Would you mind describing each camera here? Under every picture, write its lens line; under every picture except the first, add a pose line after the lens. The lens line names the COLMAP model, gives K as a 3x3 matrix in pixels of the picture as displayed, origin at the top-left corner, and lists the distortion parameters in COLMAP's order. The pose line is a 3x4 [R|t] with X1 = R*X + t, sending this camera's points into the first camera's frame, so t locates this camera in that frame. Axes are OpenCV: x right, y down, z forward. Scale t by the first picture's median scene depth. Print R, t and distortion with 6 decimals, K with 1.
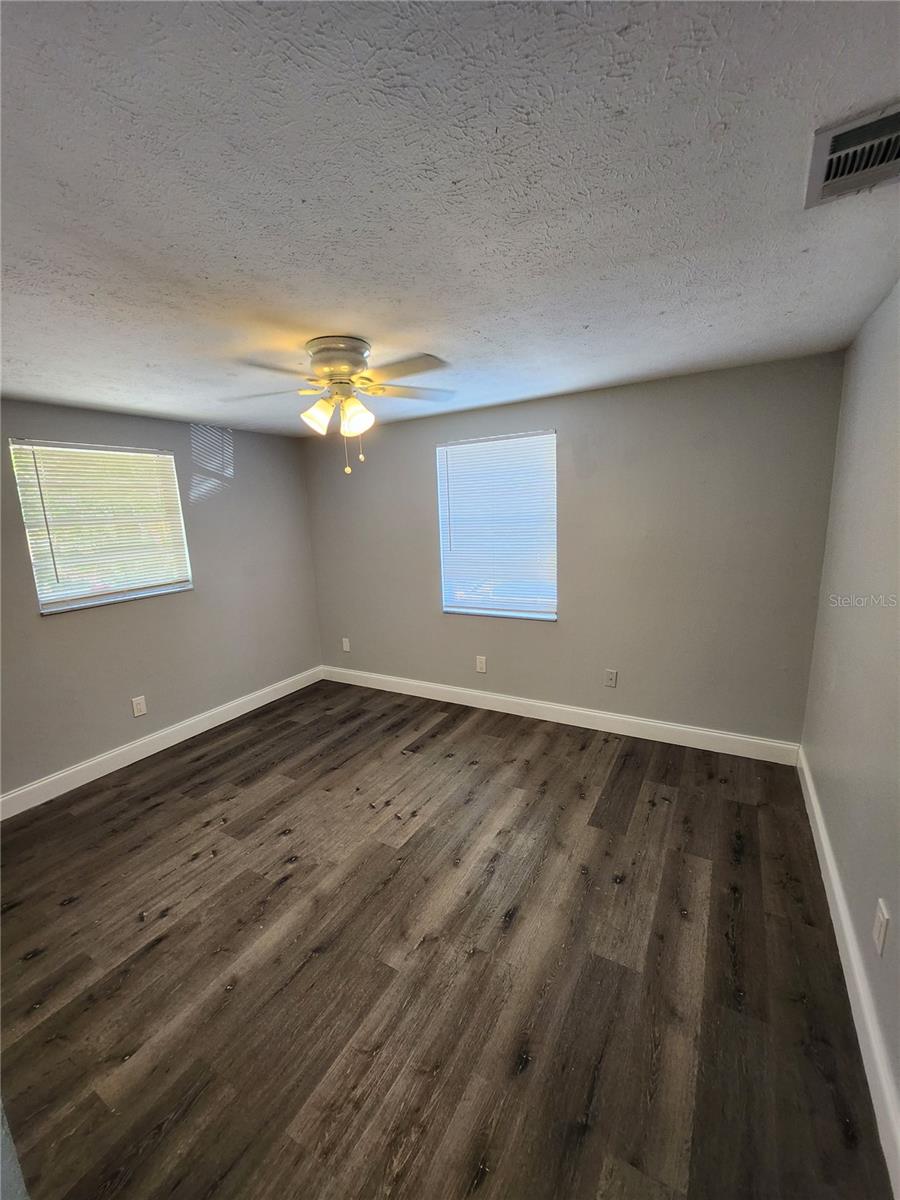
lens RADIAL K [[481.8, 0, 439.7], [0, 481.8, 603.9], [0, 0, 1]] dist [-0.020311, 0.000162]
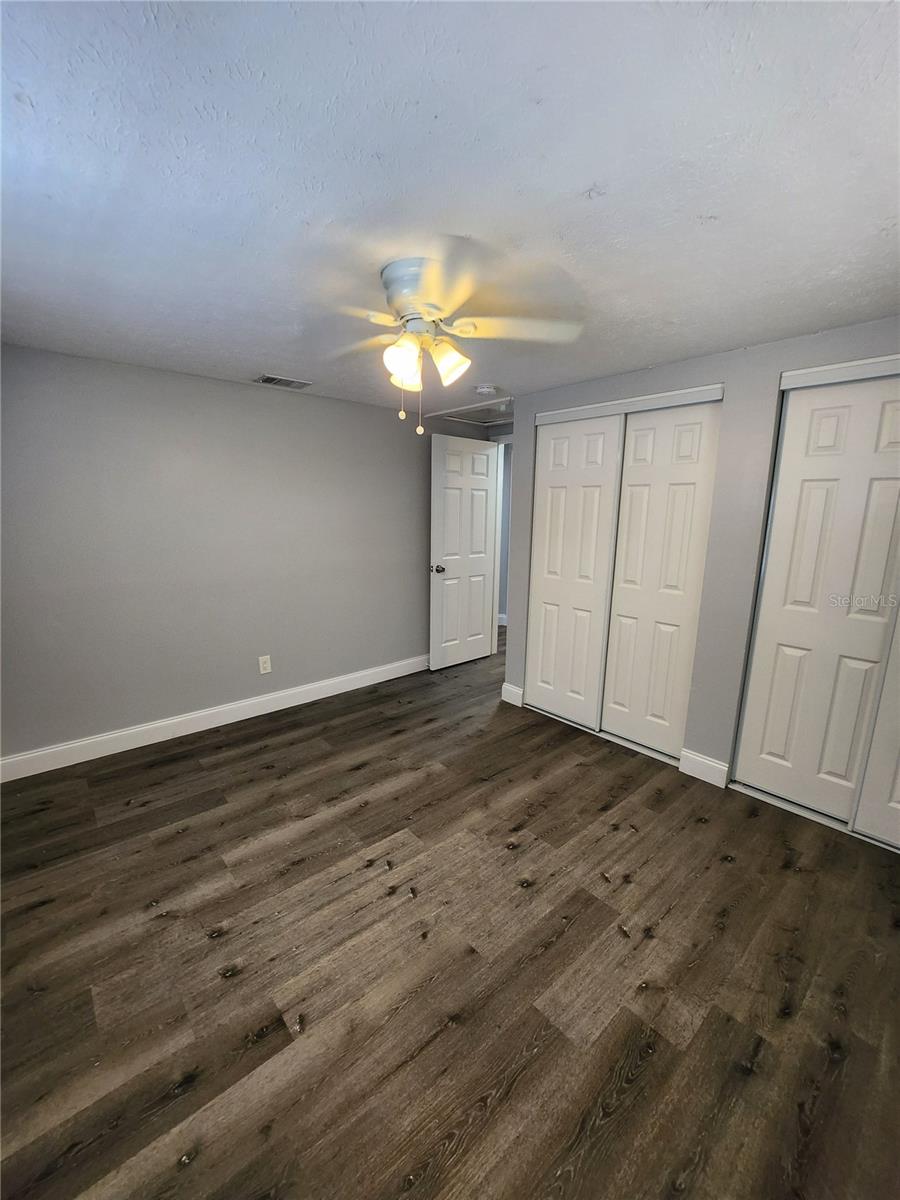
lens RADIAL K [[481.8, 0, 439.7], [0, 481.8, 603.9], [0, 0, 1]] dist [-0.020311, 0.000162]
pose [[-0.948904, -0.025612, 0.314524, -0.448927], [0.092834, 0.929939, 0.355802, -0.266806], [-0.301601, 0.366821, -0.880045, 1.669607]]
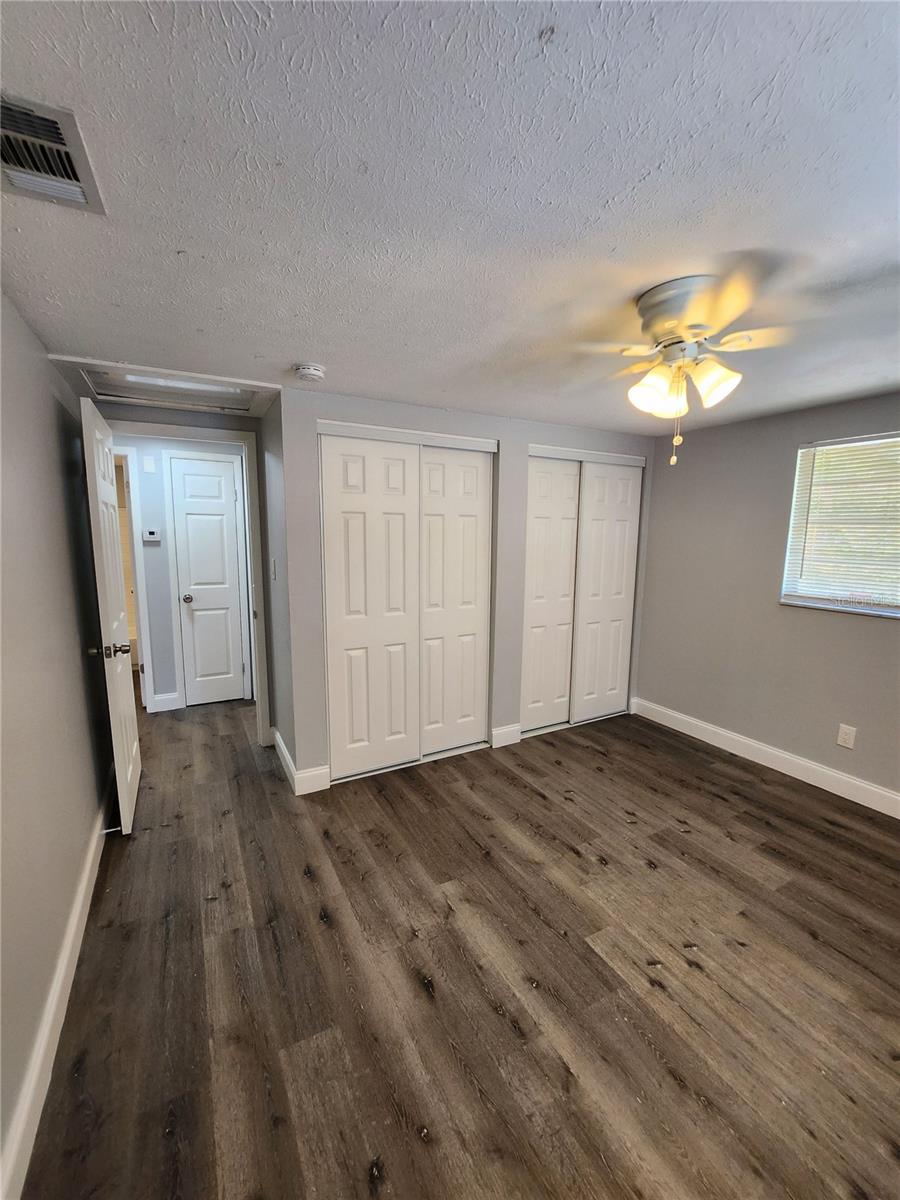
lens RADIAL K [[481.8, 0, 439.7], [0, 481.8, 603.9], [0, 0, 1]] dist [-0.020311, 0.000162]
pose [[-0.517249, 0.169459, -0.838891, 0.607398], [-0.147662, 0.947831, 0.282511, -0.207555], [0.843000, 0.270001, -0.465242, 1.006582]]
